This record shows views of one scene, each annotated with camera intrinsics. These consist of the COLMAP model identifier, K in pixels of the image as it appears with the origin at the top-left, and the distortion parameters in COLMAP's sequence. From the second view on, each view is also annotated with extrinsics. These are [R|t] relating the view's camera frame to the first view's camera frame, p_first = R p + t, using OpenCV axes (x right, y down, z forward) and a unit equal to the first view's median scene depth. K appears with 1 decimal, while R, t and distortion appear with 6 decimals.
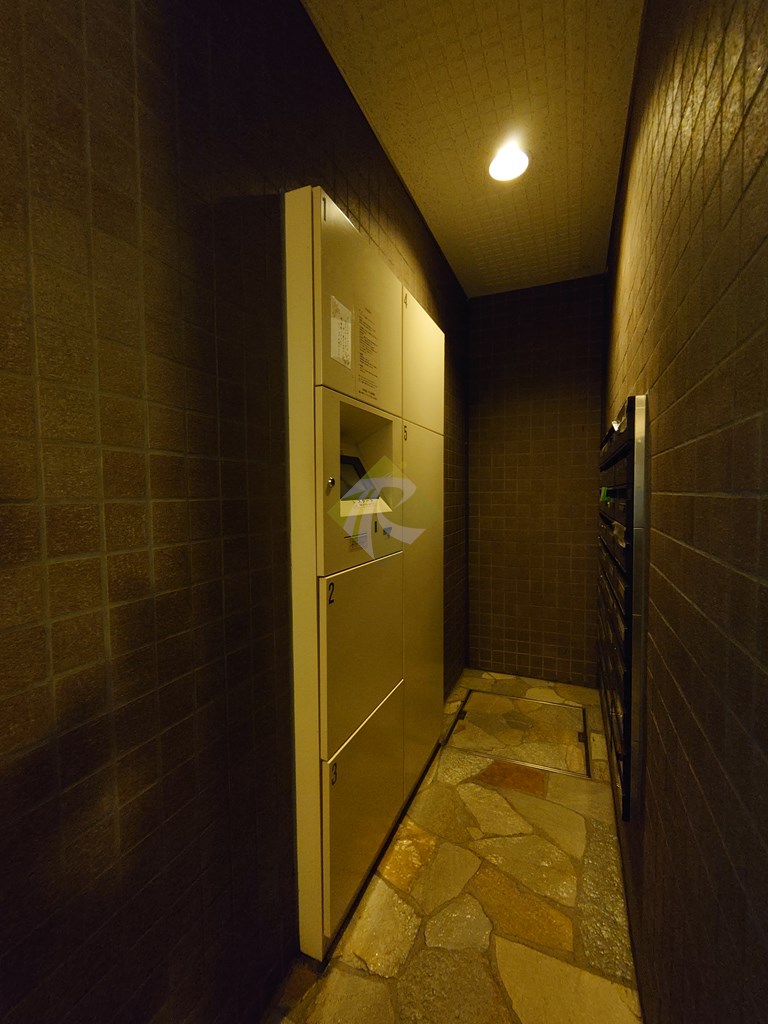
lens RADIAL K [[439.8, 0, 383.9], [0, 439.8, 511.2], [0, 0, 1]] dist [-0.003492, -0.000789]
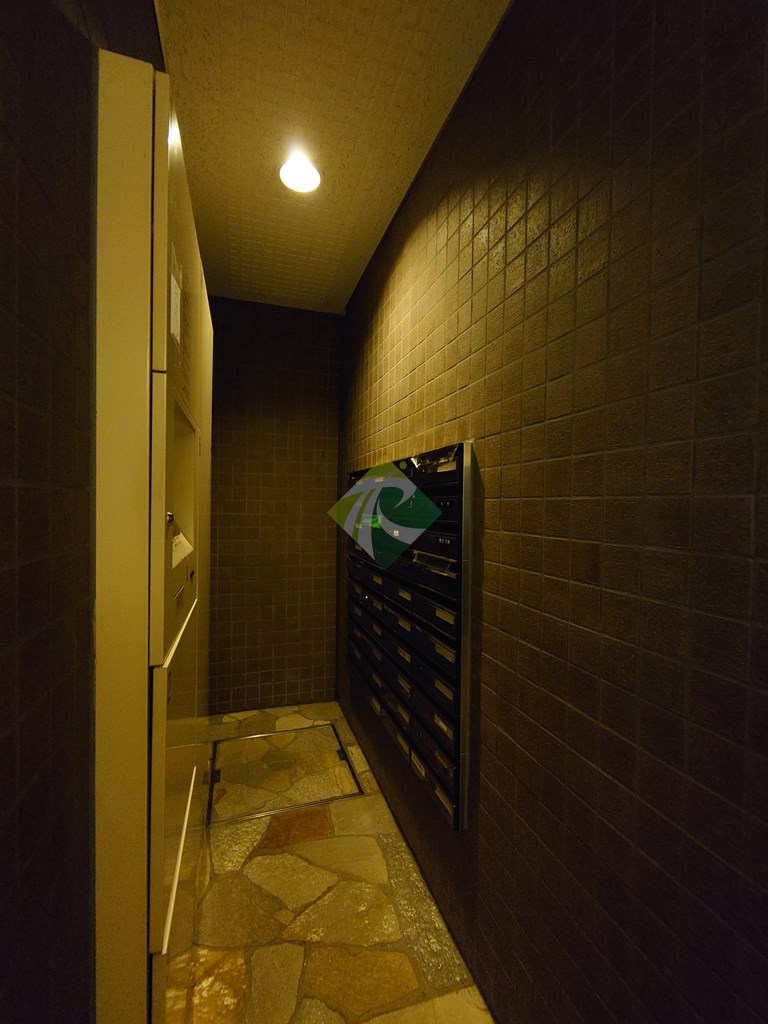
lens RADIAL K [[439.8, 0, 383.6], [0, 439.8, 510.5], [0, 0, 1]] dist [-0.003492, -0.000789]
pose [[0.750613, 0.011443, 0.660643, -0.178733], [0.007606, 0.999634, -0.025957, -0.033356], [-0.660699, 0.024509, 0.750251, 0.162636]]
